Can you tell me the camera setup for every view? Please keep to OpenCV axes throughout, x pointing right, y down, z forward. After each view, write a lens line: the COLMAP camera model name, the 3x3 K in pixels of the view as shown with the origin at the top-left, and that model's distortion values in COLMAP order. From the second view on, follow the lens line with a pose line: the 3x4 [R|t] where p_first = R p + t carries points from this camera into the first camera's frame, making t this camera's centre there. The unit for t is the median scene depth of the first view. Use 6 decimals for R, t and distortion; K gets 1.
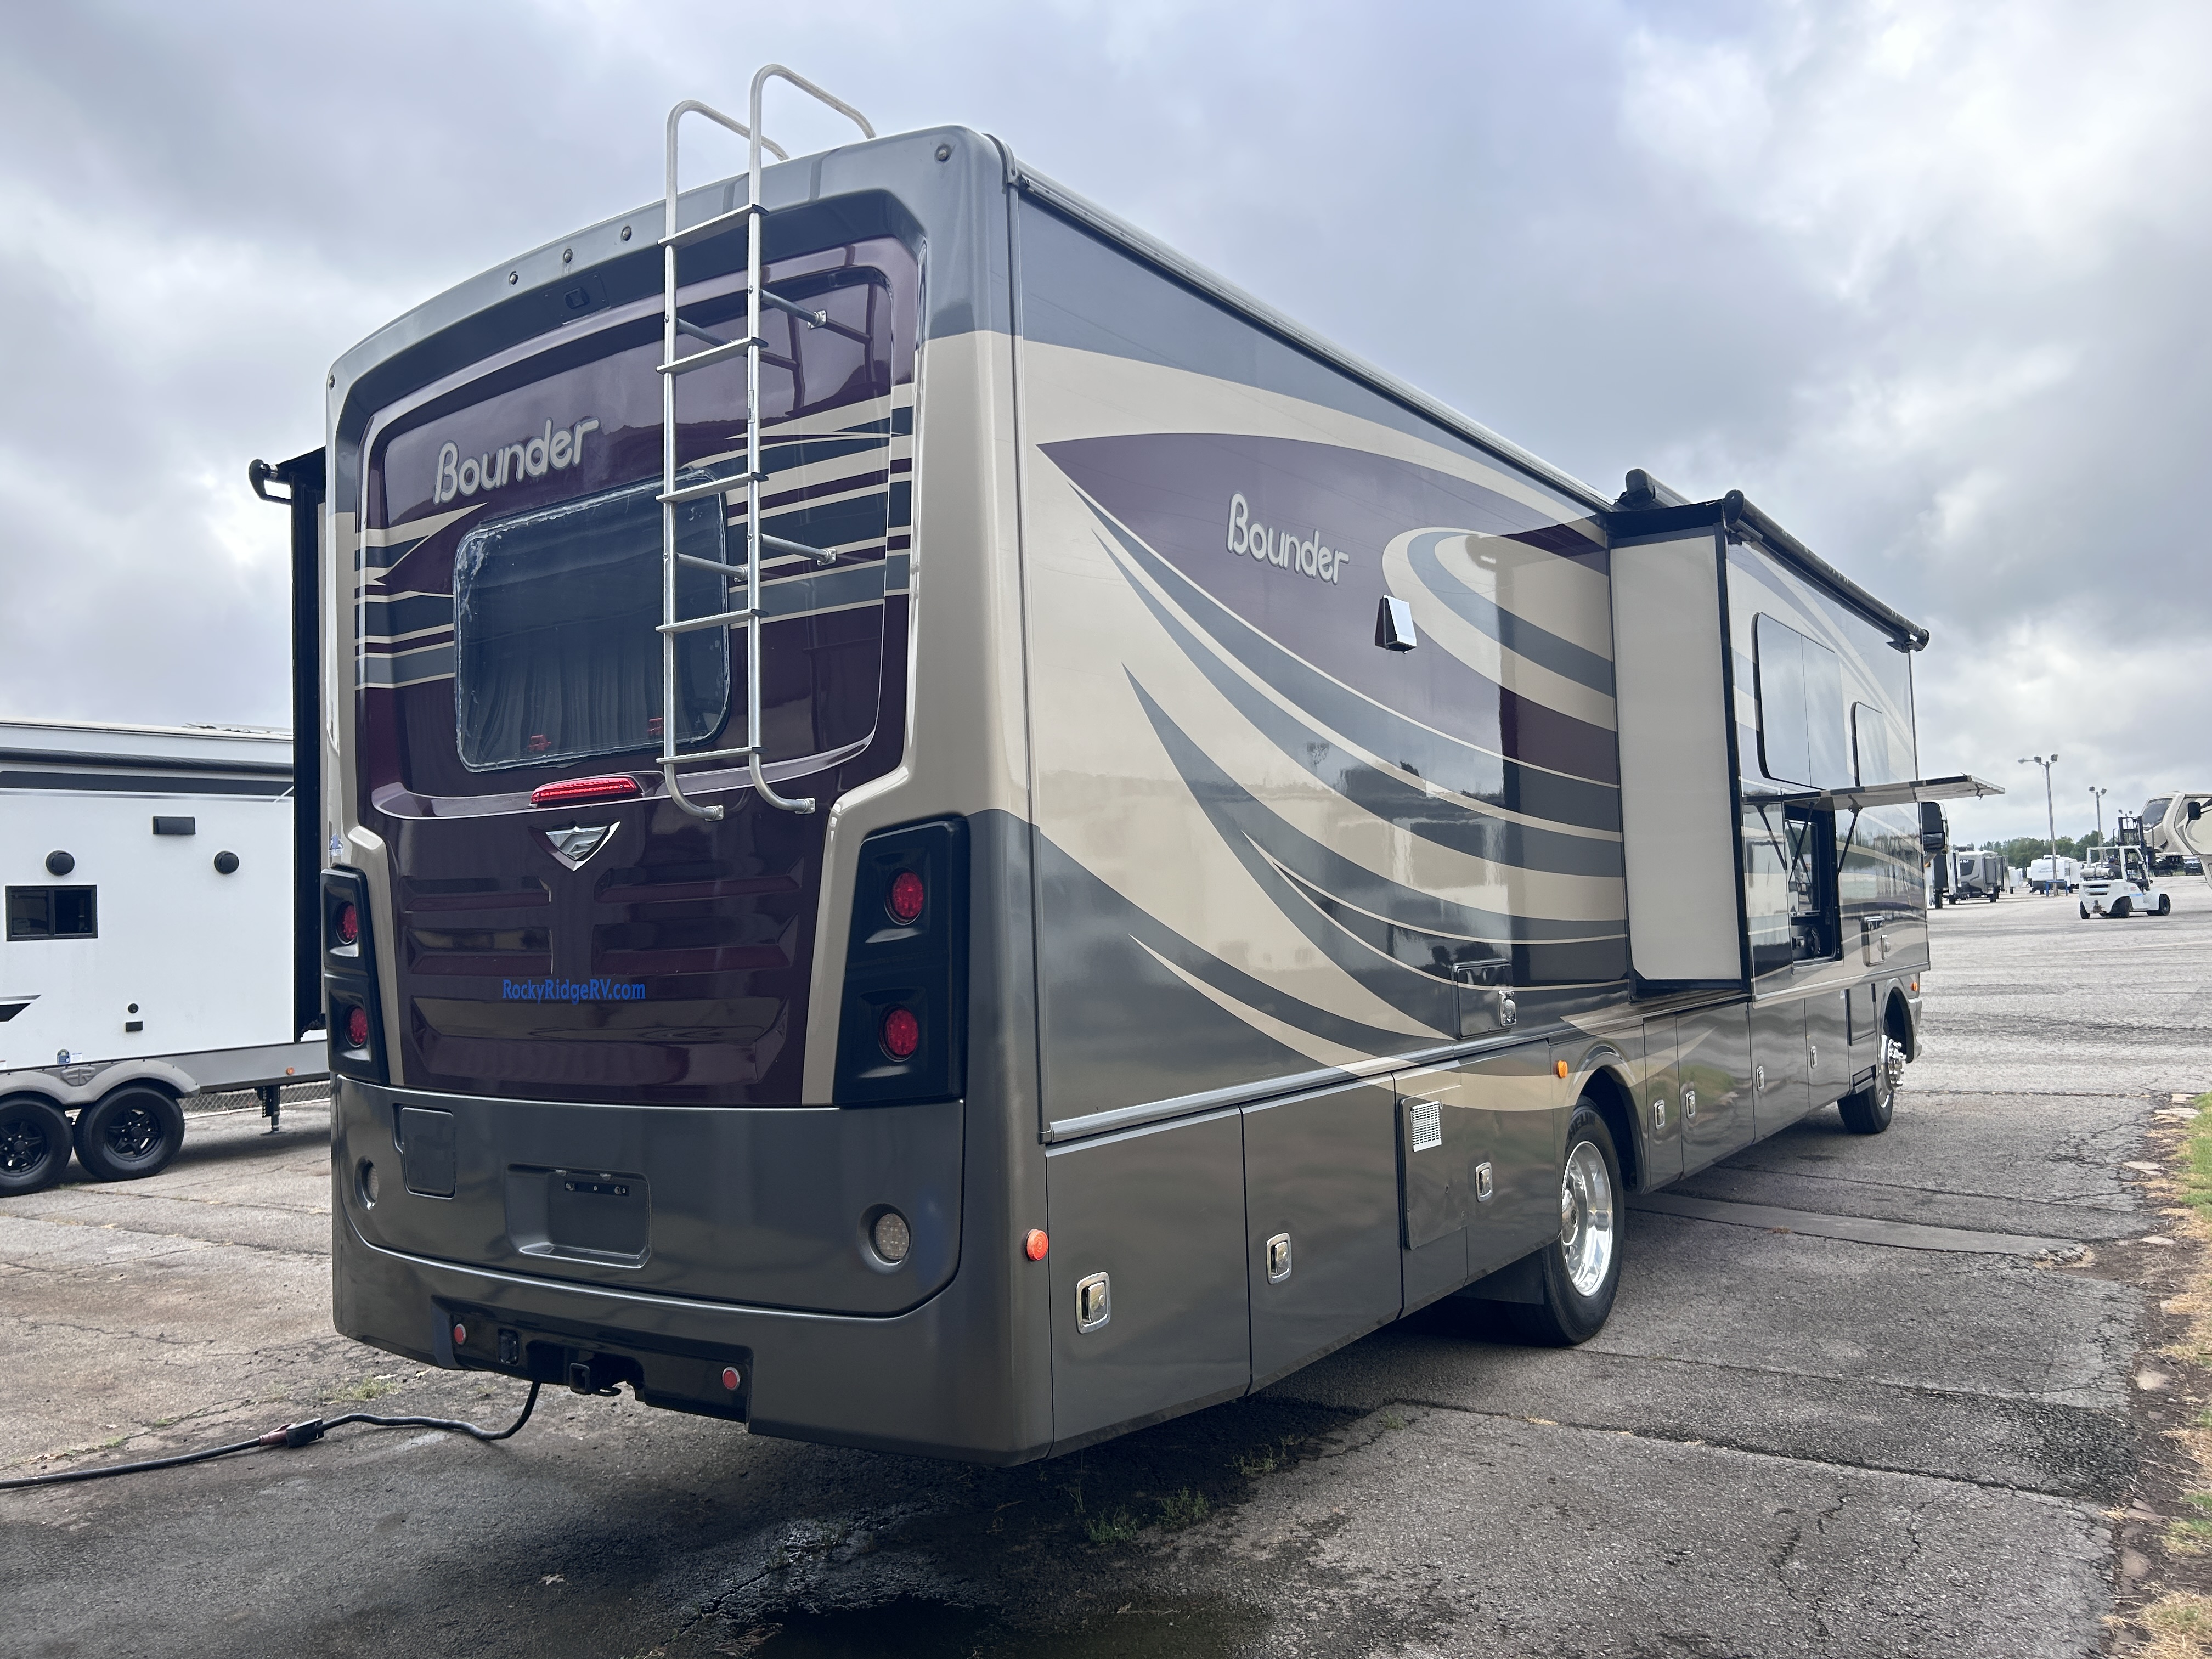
lens RADIAL K [[1655.7, 0, 1106.0], [0, 1655.7, 829.5], [0, 0, 1]] dist [0.057847, -0.064707]
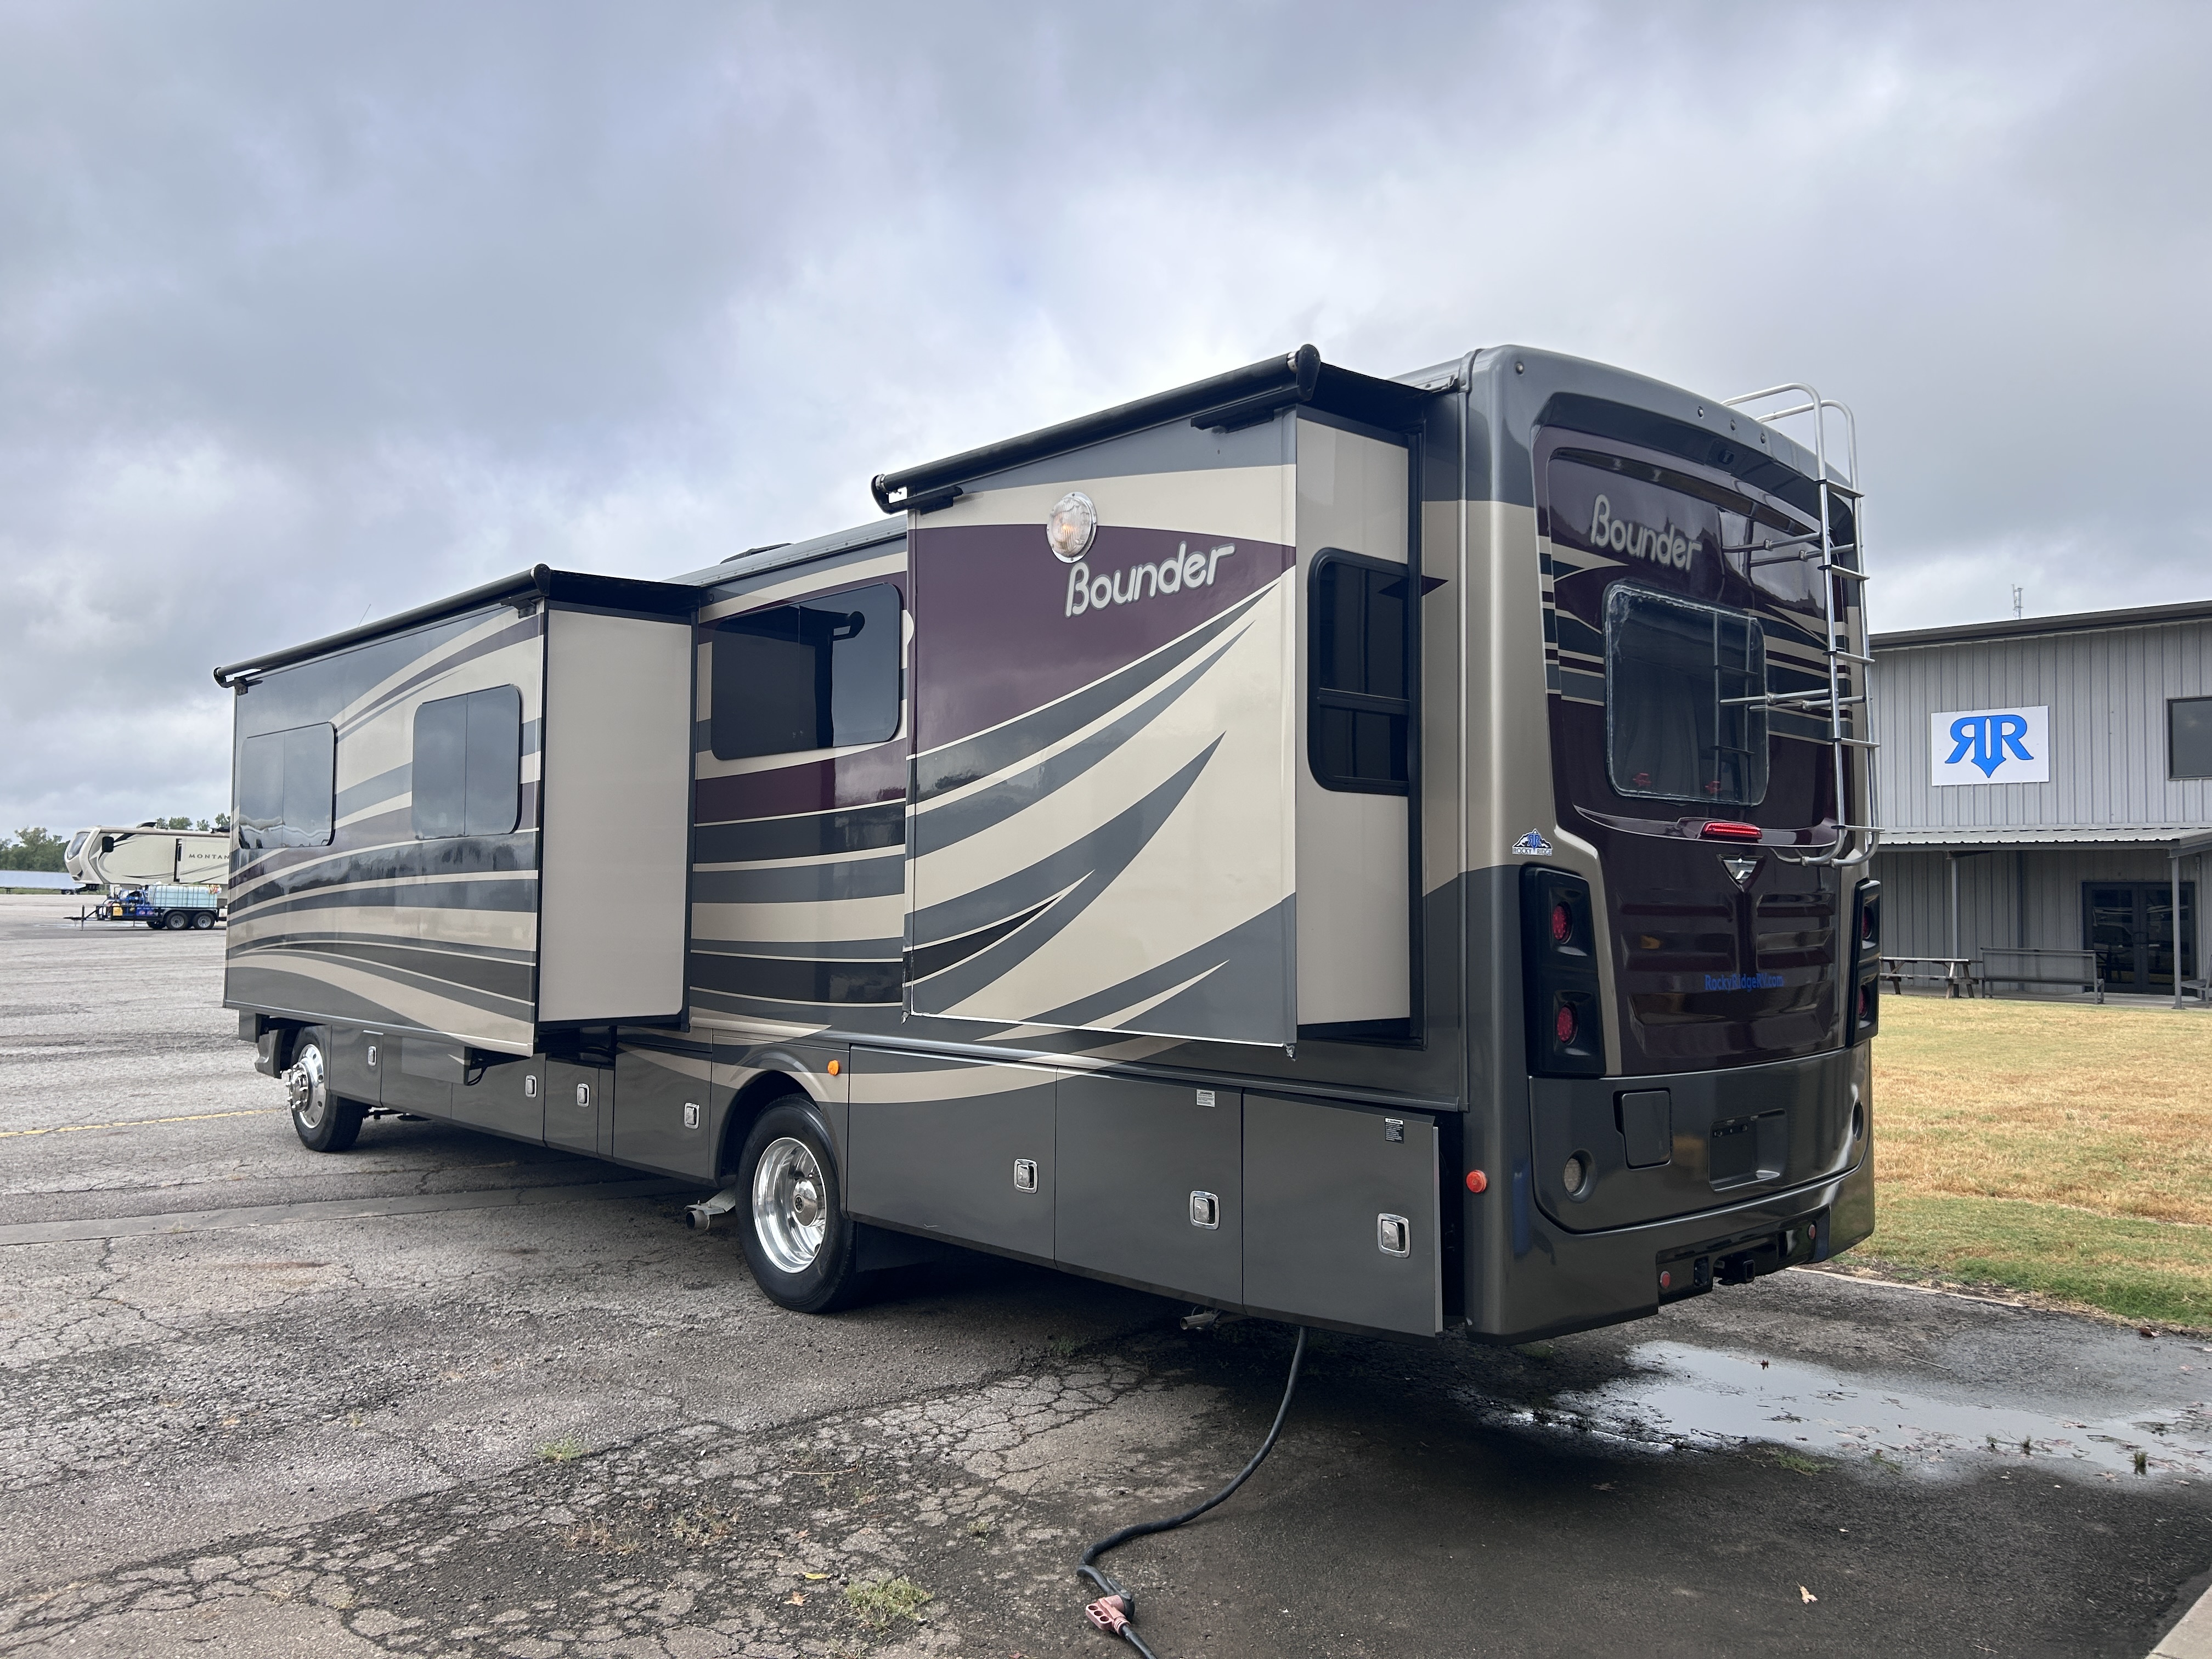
lens RADIAL K [[1655.7, 0, 1106.0], [0, 1655.7, 829.5], [0, 0, 1]] dist [0.057847, -0.064707]
pose [[0.201337, 0.076548, 0.976526, -1.584973], [-0.067681, 0.995646, -0.064093, 0.086911], [-0.977181, -0.053188, 0.205641, 1.125803]]
